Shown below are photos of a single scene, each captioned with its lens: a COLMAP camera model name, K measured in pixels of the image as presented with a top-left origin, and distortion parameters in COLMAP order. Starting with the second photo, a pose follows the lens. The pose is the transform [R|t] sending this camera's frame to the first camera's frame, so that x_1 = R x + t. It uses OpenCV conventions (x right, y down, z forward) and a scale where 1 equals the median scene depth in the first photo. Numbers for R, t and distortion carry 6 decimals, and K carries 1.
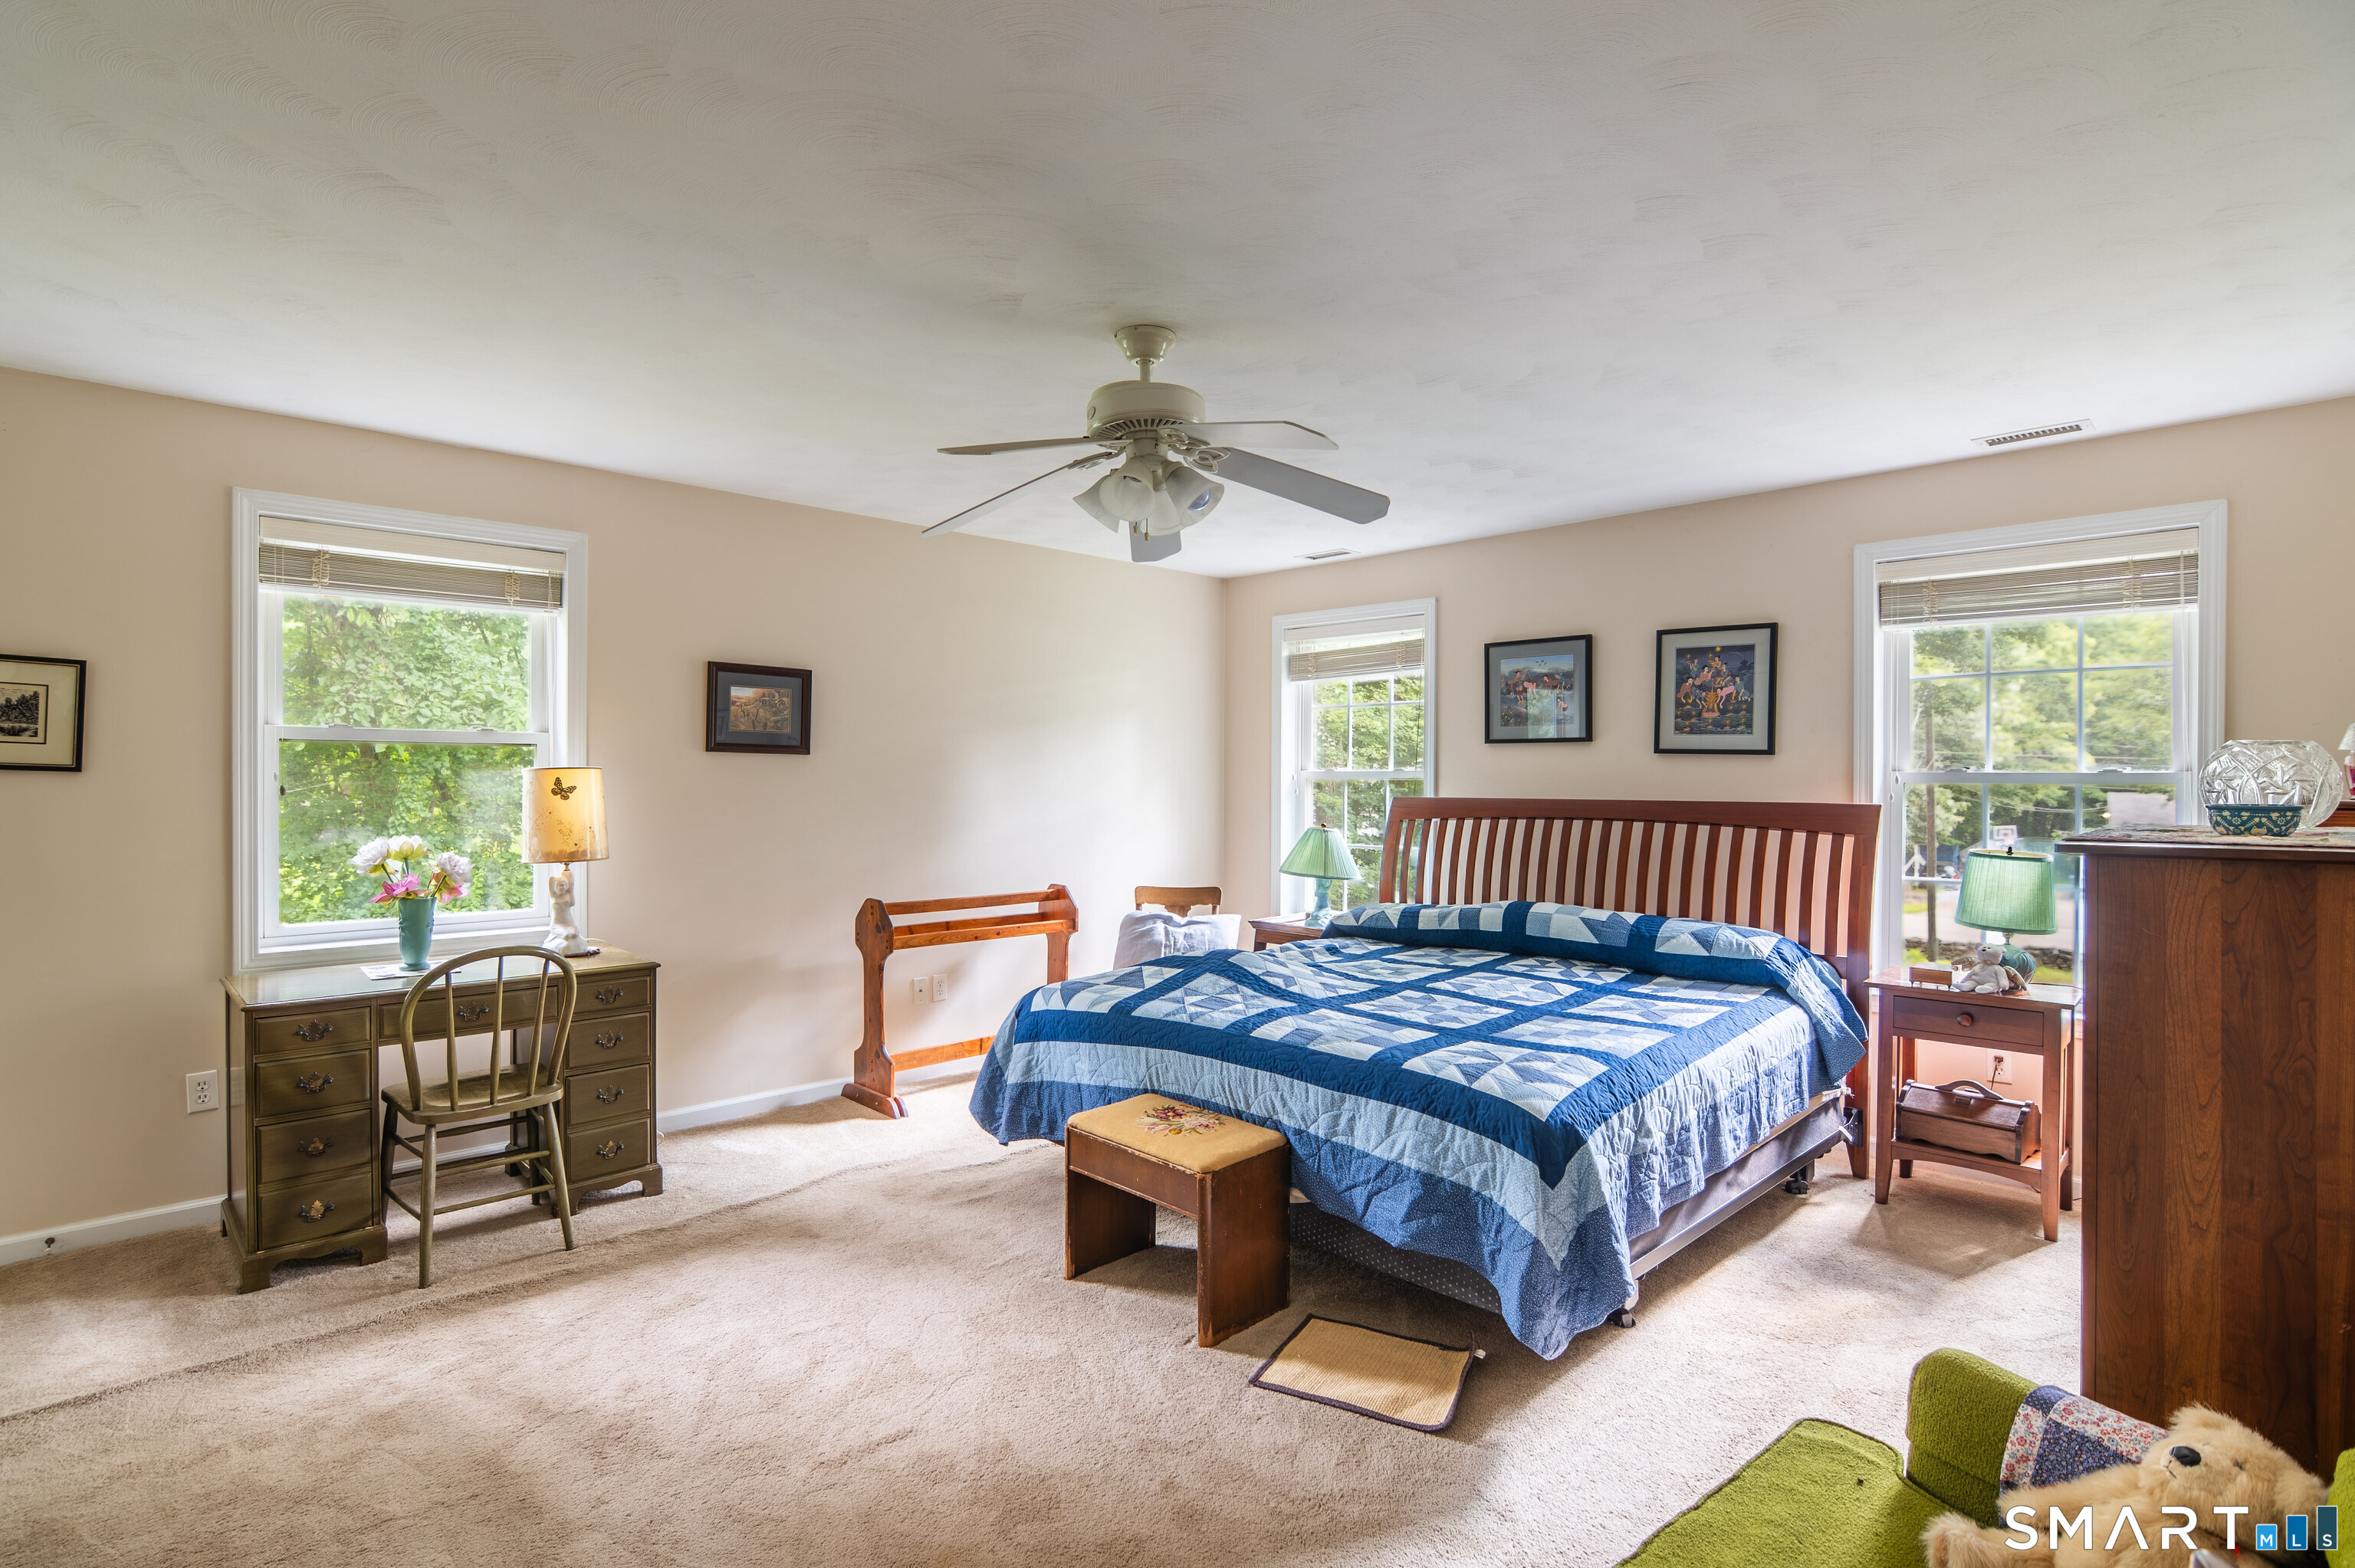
lens RADIAL K [[1149.1, 0, 1170.2], [0, 1149.1, 782.8], [0, 0, 1]] dist [-0.019799, 0.000195]
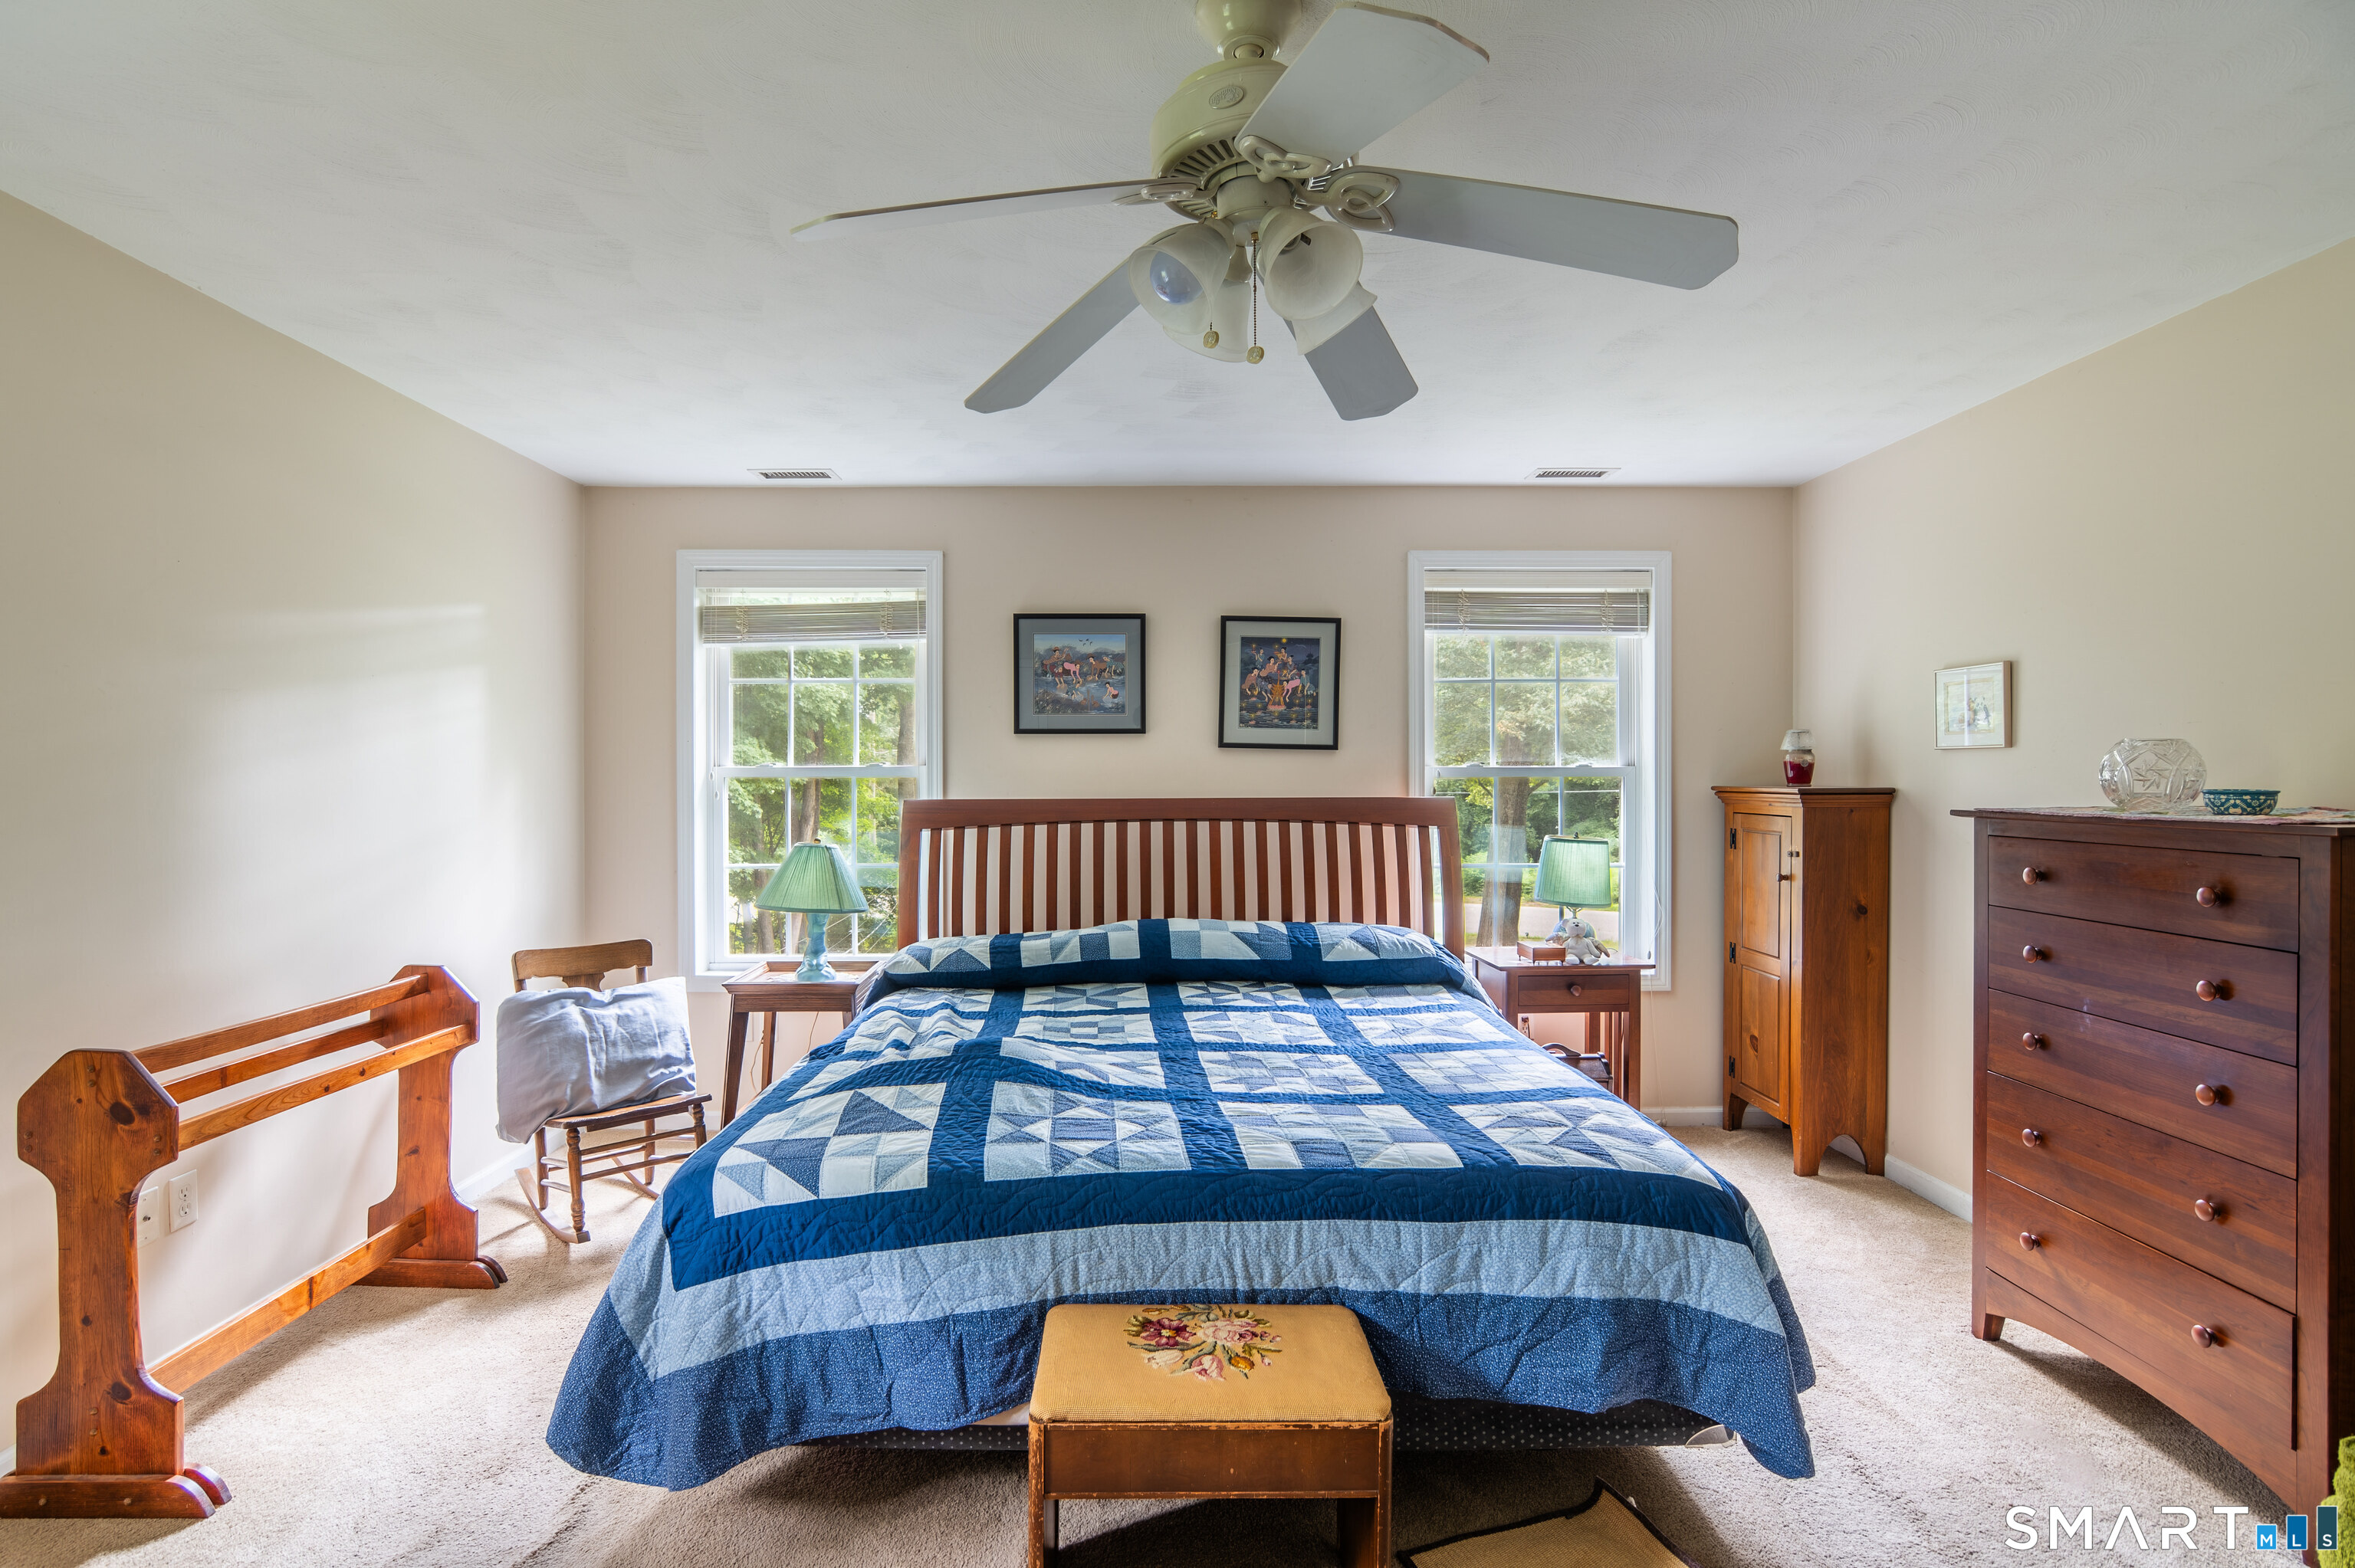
lens RADIAL K [[1149.1, 0, 1177.2], [0, 1149.1, 785.2], [0, 0, 1]] dist [-0.019799, 0.000195]
pose [[0.687412, -0.011836, 0.726172, -0.301543], [0.009334, 0.999929, 0.007462, -0.002385], [-0.726208, 0.001648, 0.687473, 0.409042]]
